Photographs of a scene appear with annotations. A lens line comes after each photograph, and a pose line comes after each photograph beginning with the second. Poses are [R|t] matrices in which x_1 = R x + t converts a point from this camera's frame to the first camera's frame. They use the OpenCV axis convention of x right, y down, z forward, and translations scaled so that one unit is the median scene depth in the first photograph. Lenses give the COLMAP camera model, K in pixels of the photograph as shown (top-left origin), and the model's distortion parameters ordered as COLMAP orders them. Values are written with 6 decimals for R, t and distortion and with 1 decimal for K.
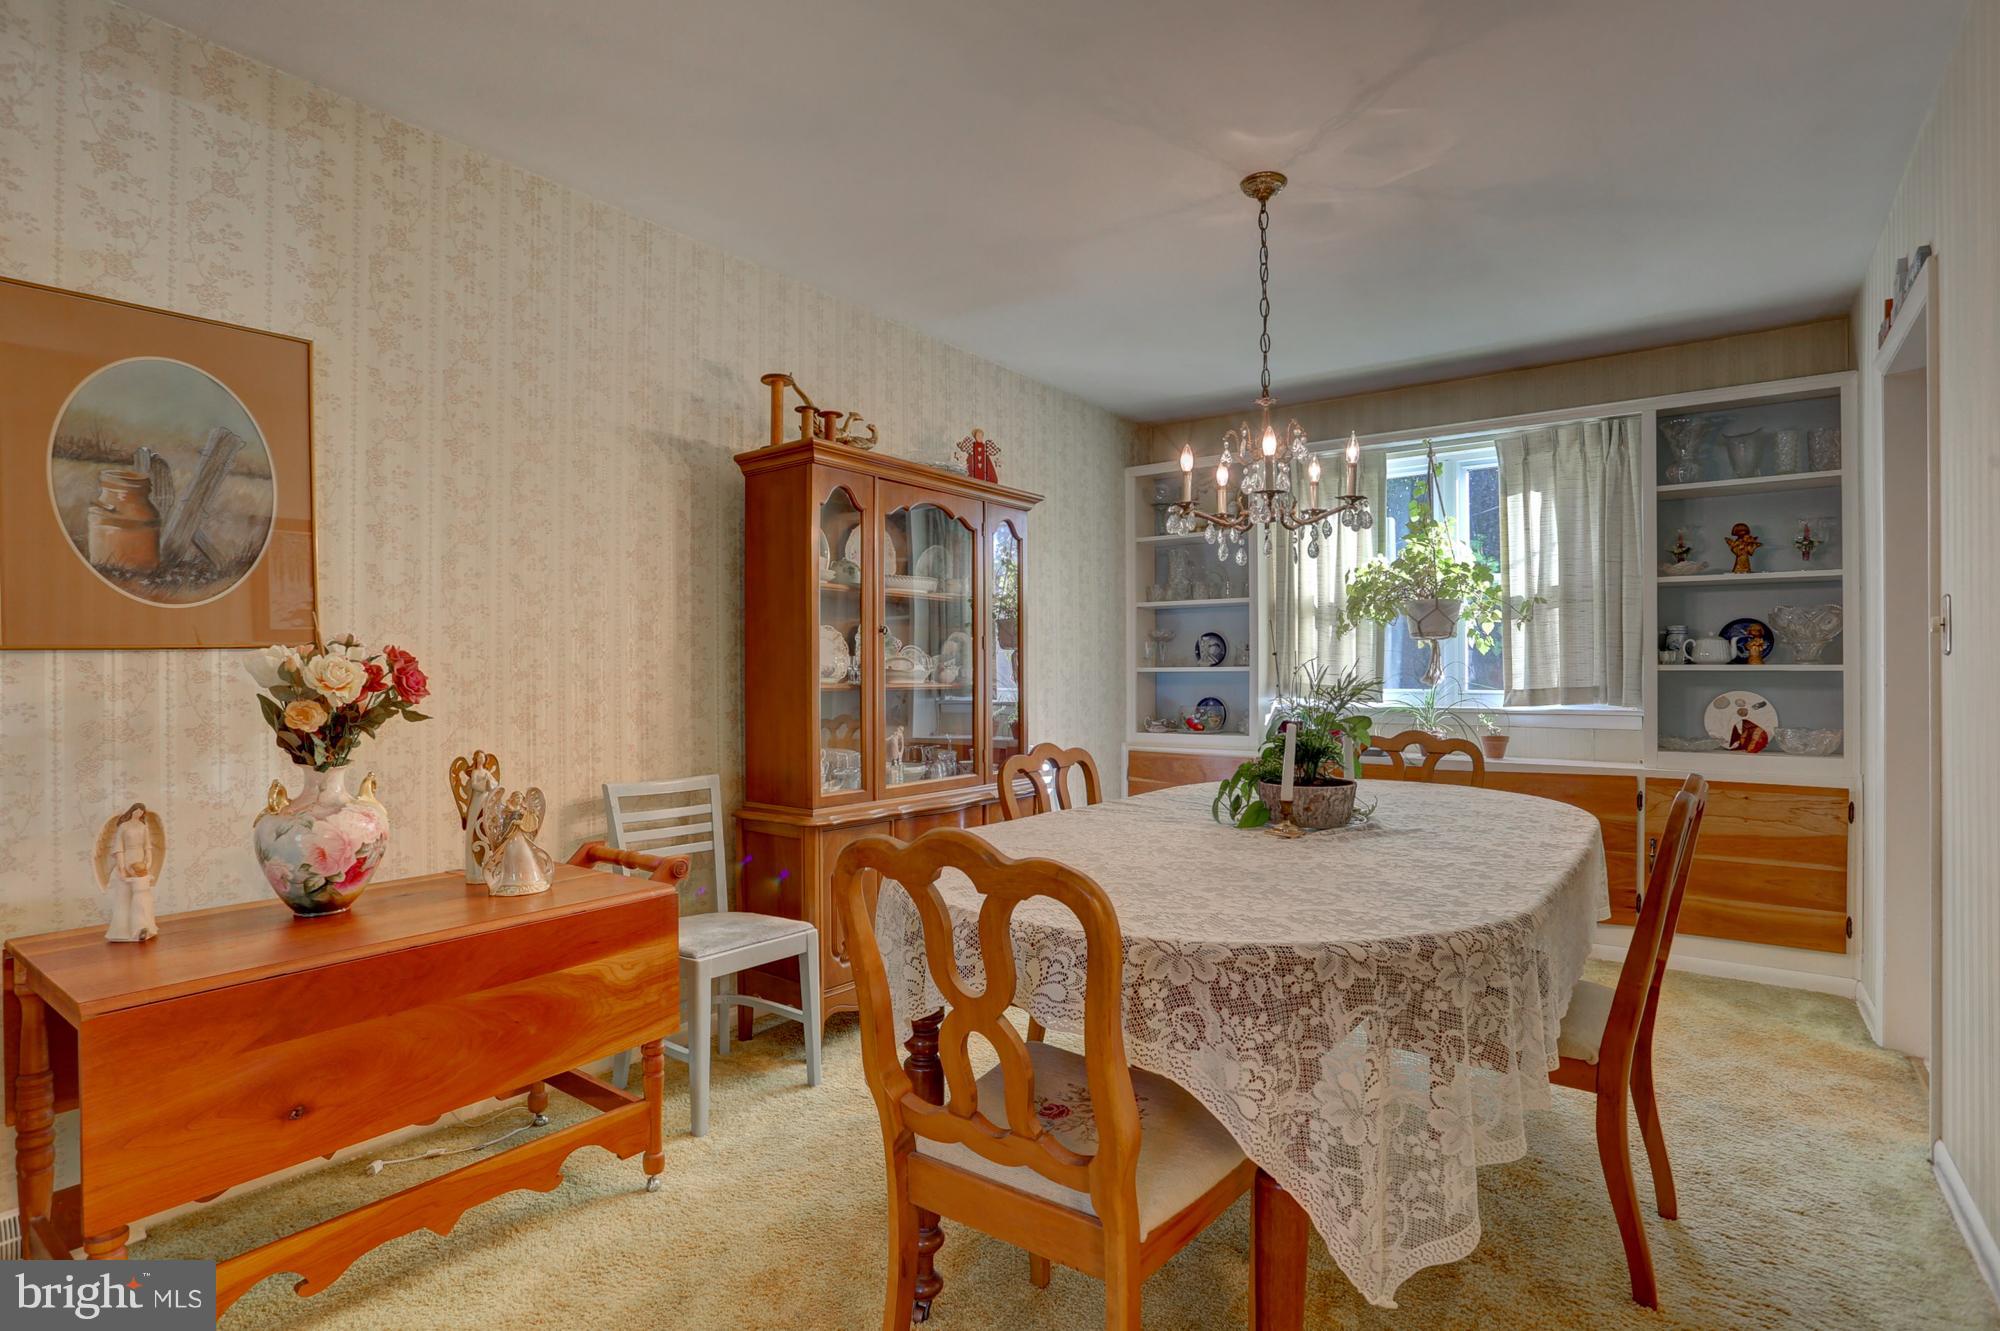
lens RADIAL K [[988.1, 0, 1001.8], [0, 988.1, 667.8], [0, 0, 1]] dist [-0.054081, 0.021446]
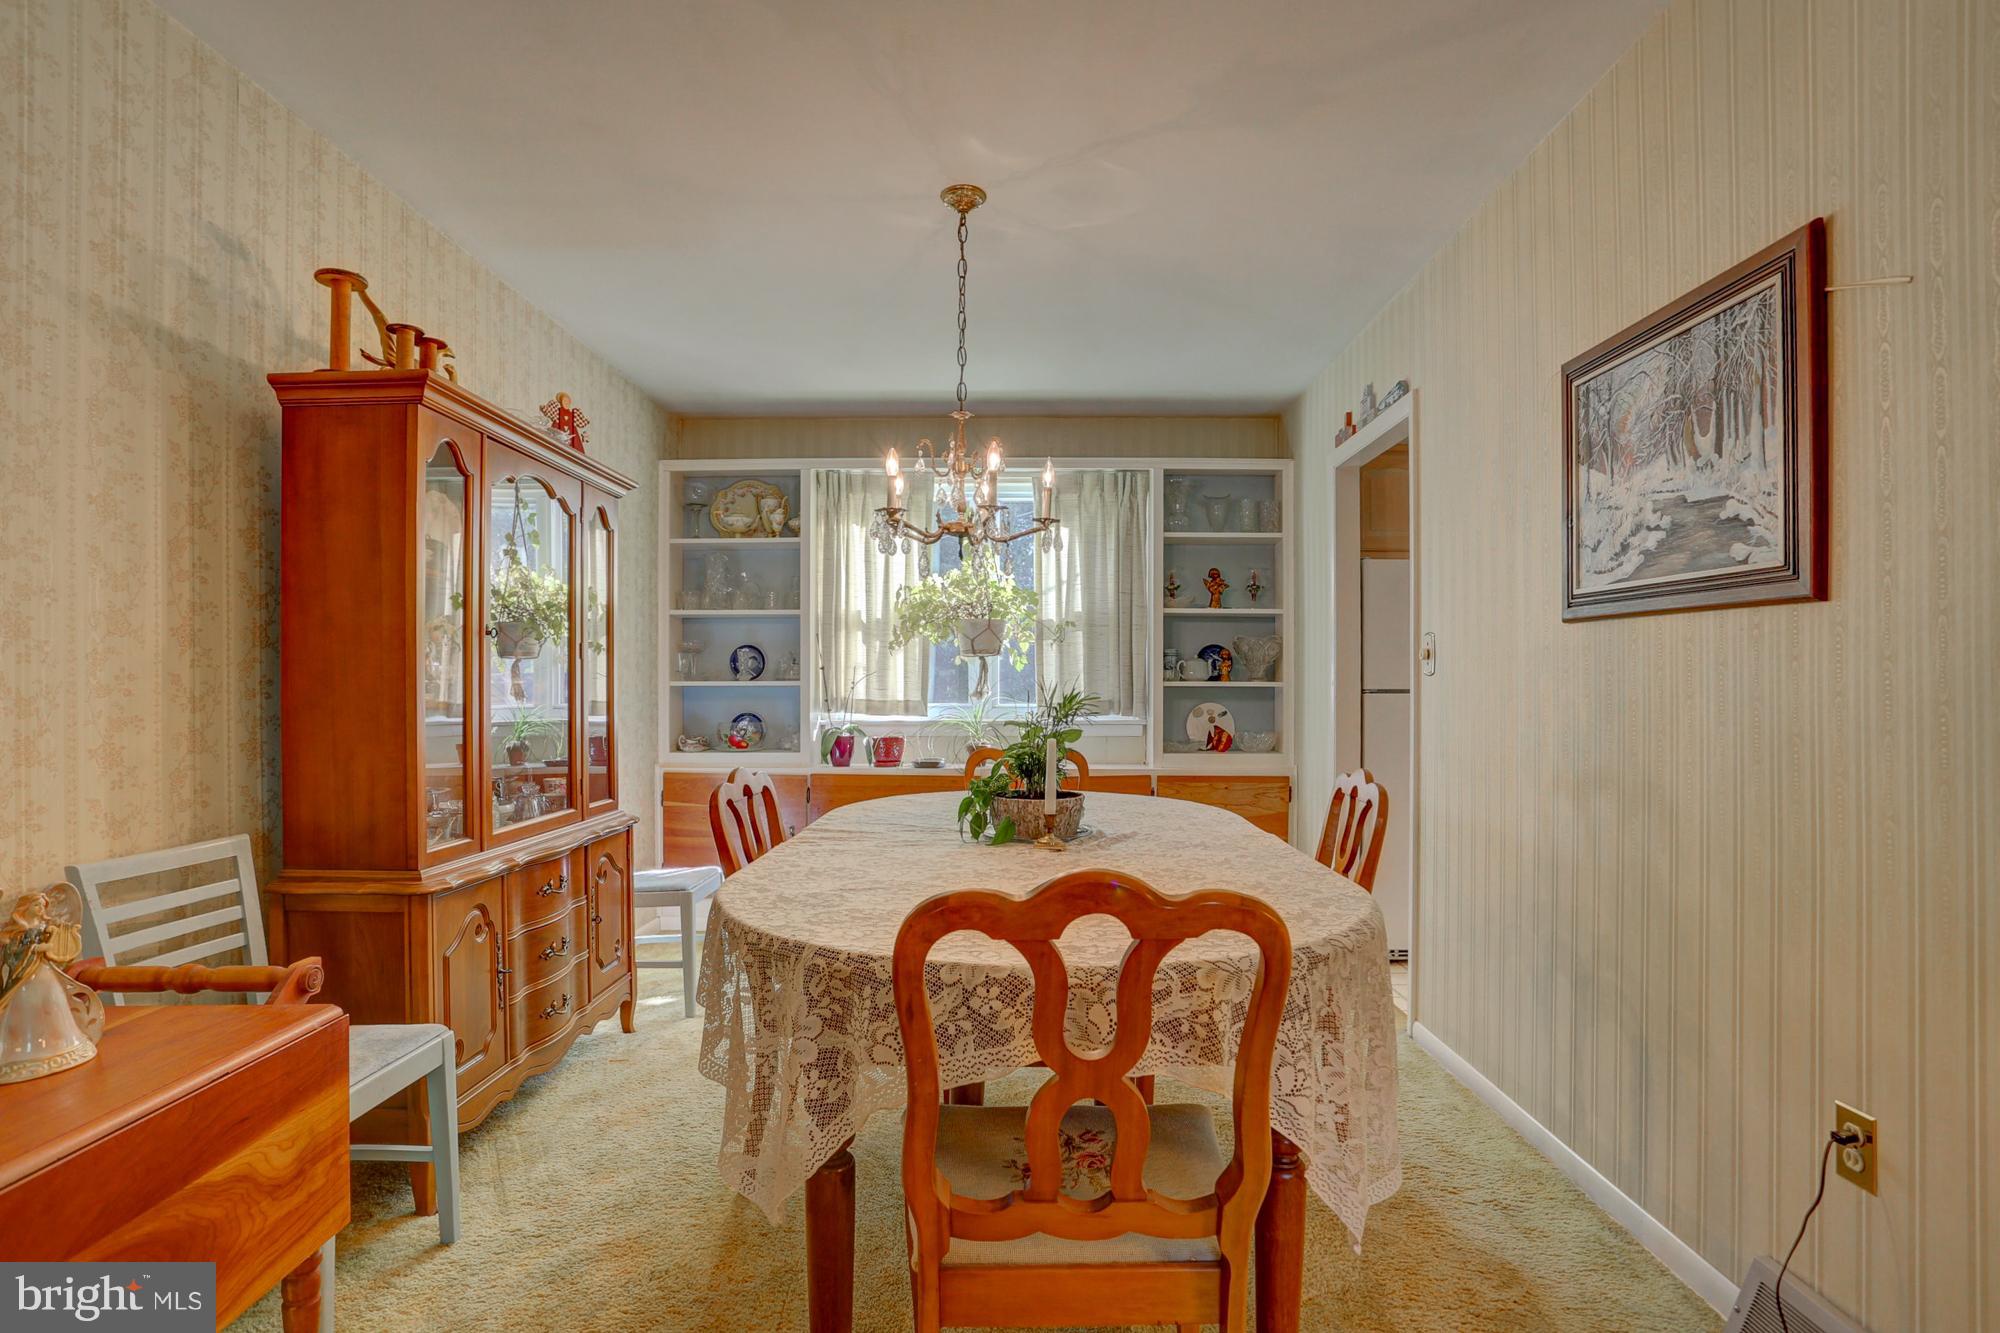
lens RADIAL K [[988.1, 0, 1001.0], [0, 988.1, 690.1], [0, 0, 1]] dist [-0.054081, 0.021446]
pose [[0.815299, -0.000154, 0.579040, -0.243055], [-0.004698, 0.999965, 0.006881, 0.000472], [-0.579021, -0.008330, 0.815270, 0.144744]]
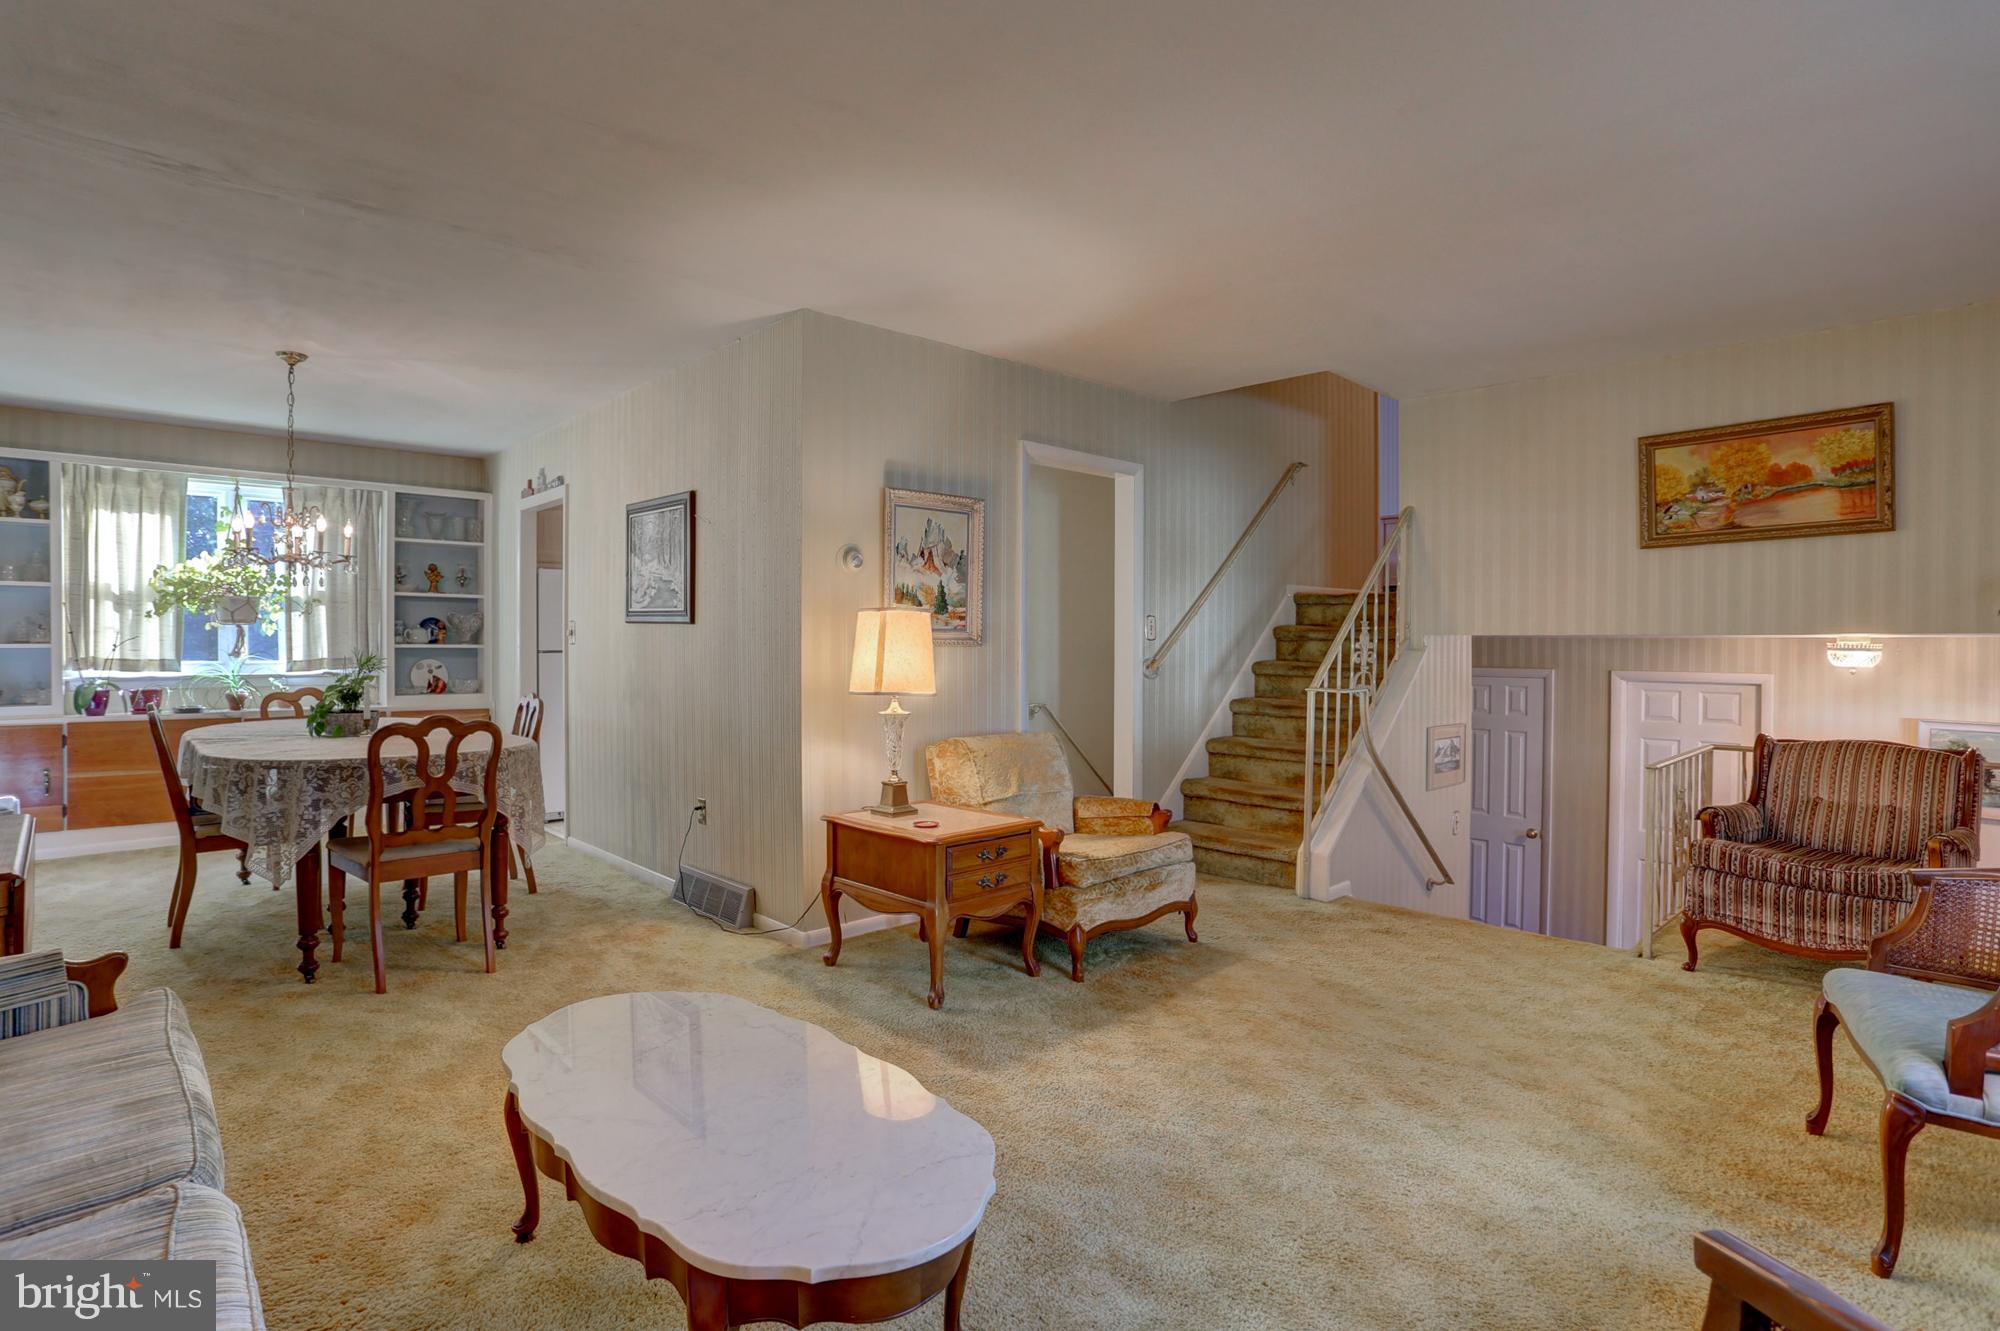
lens RADIAL K [[993.0, 0, 980.3], [0, 993.0, 657.9], [0, 0, 1]] dist [-0.056284, 0.005594]
pose [[0.190759, -0.015468, 0.981515, -0.979274], [-0.011137, 0.999777, 0.017920, -0.025742], [-0.981574, -0.014349, 0.190544, -0.401464]]
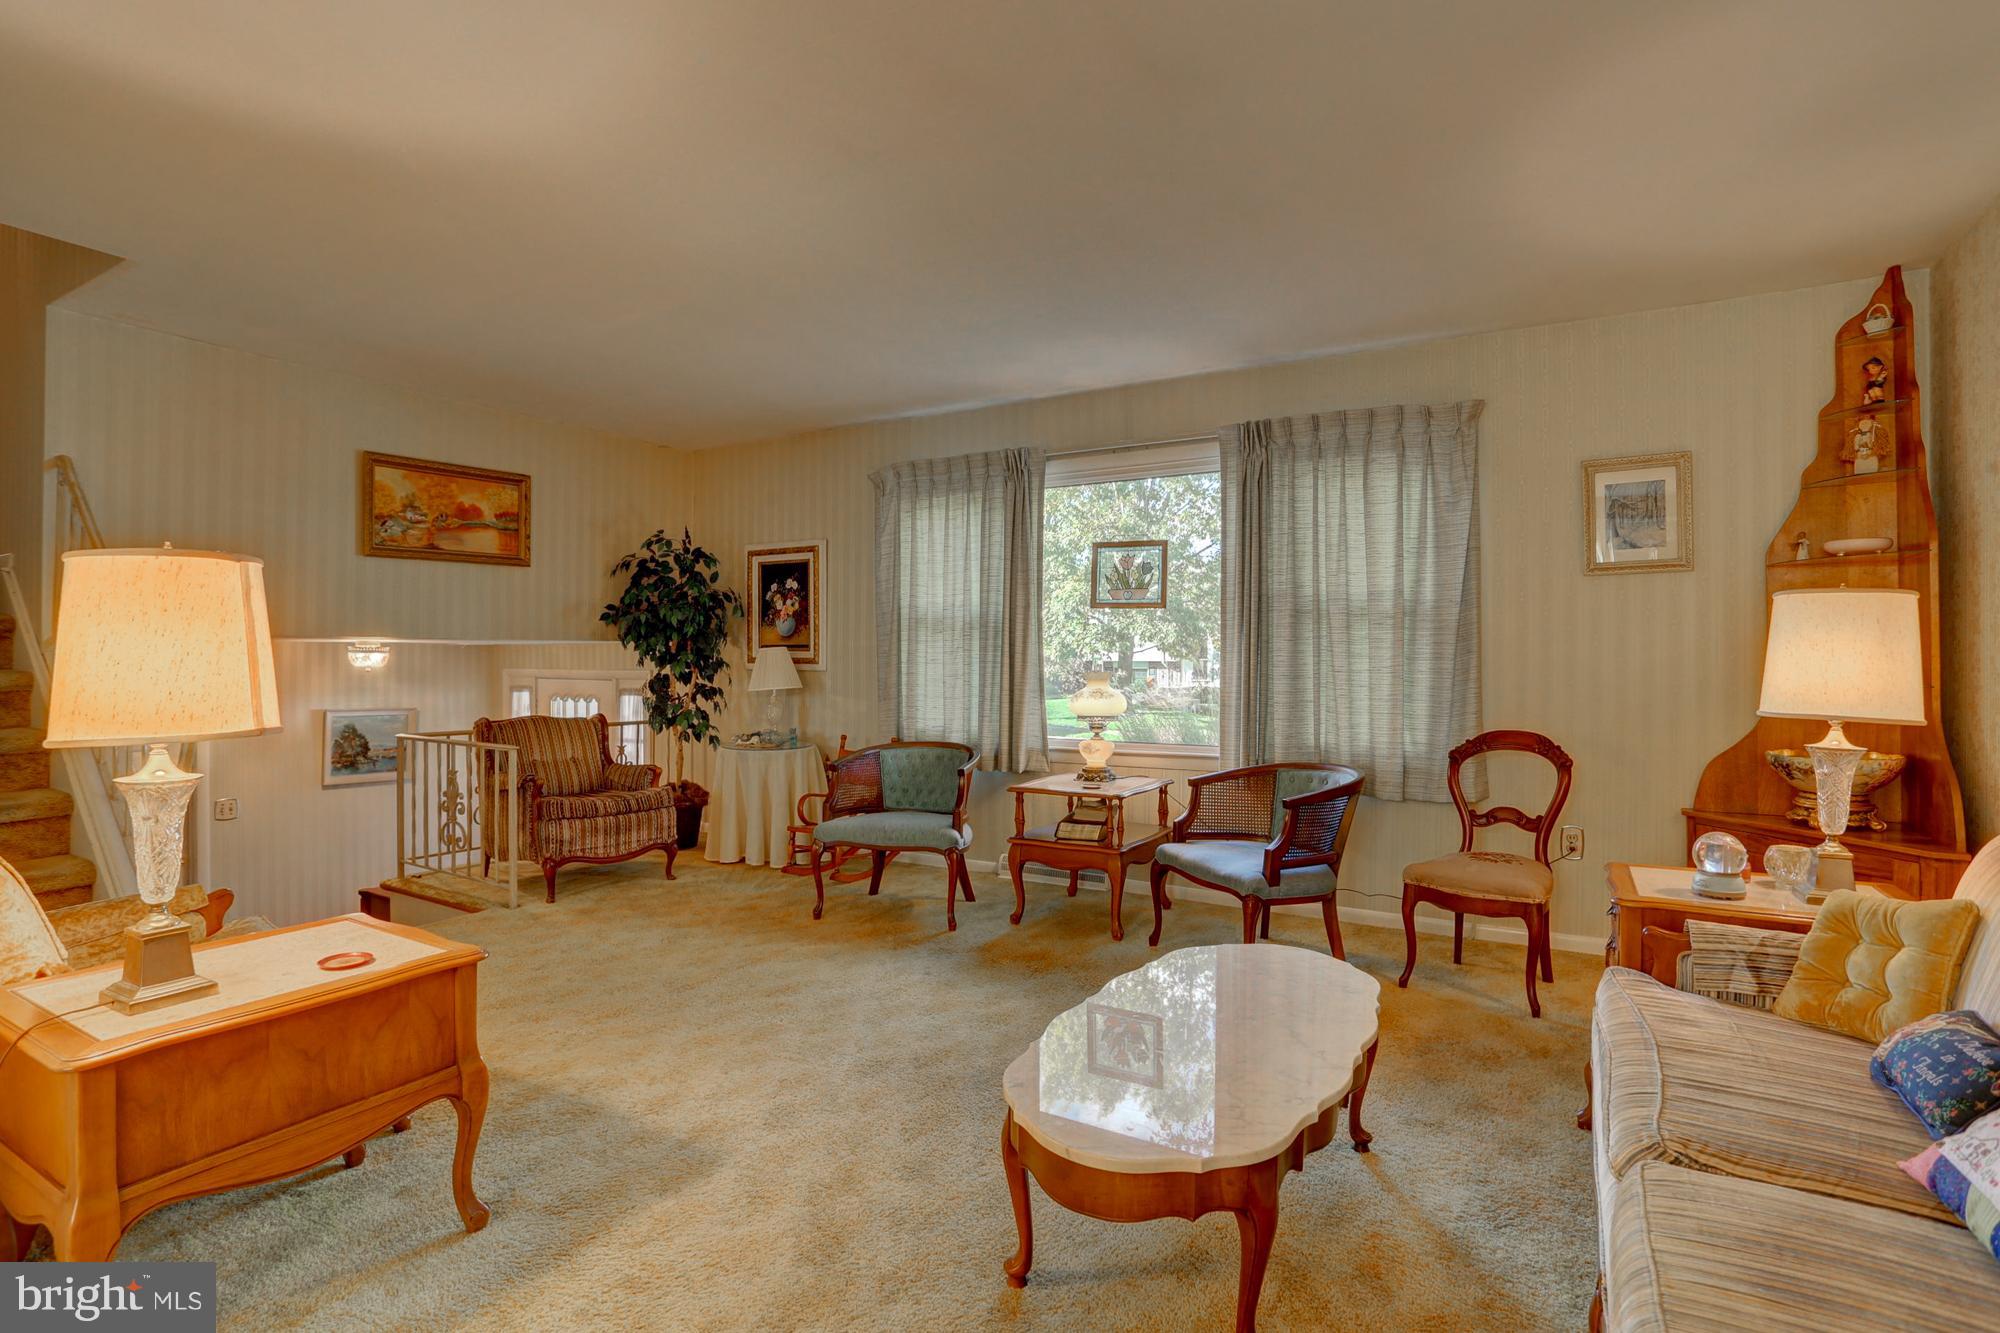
lens RADIAL K [[988.1, 0, 983.7], [0, 988.1, 656.9], [0, 0, 1]] dist [-0.054081, 0.021446]
pose [[-0.996155, -0.002950, -0.087557, -0.237343], [-0.001970, 0.999934, -0.011287, 0.000902], [0.087584, -0.011071, -0.996096, 0.495584]]
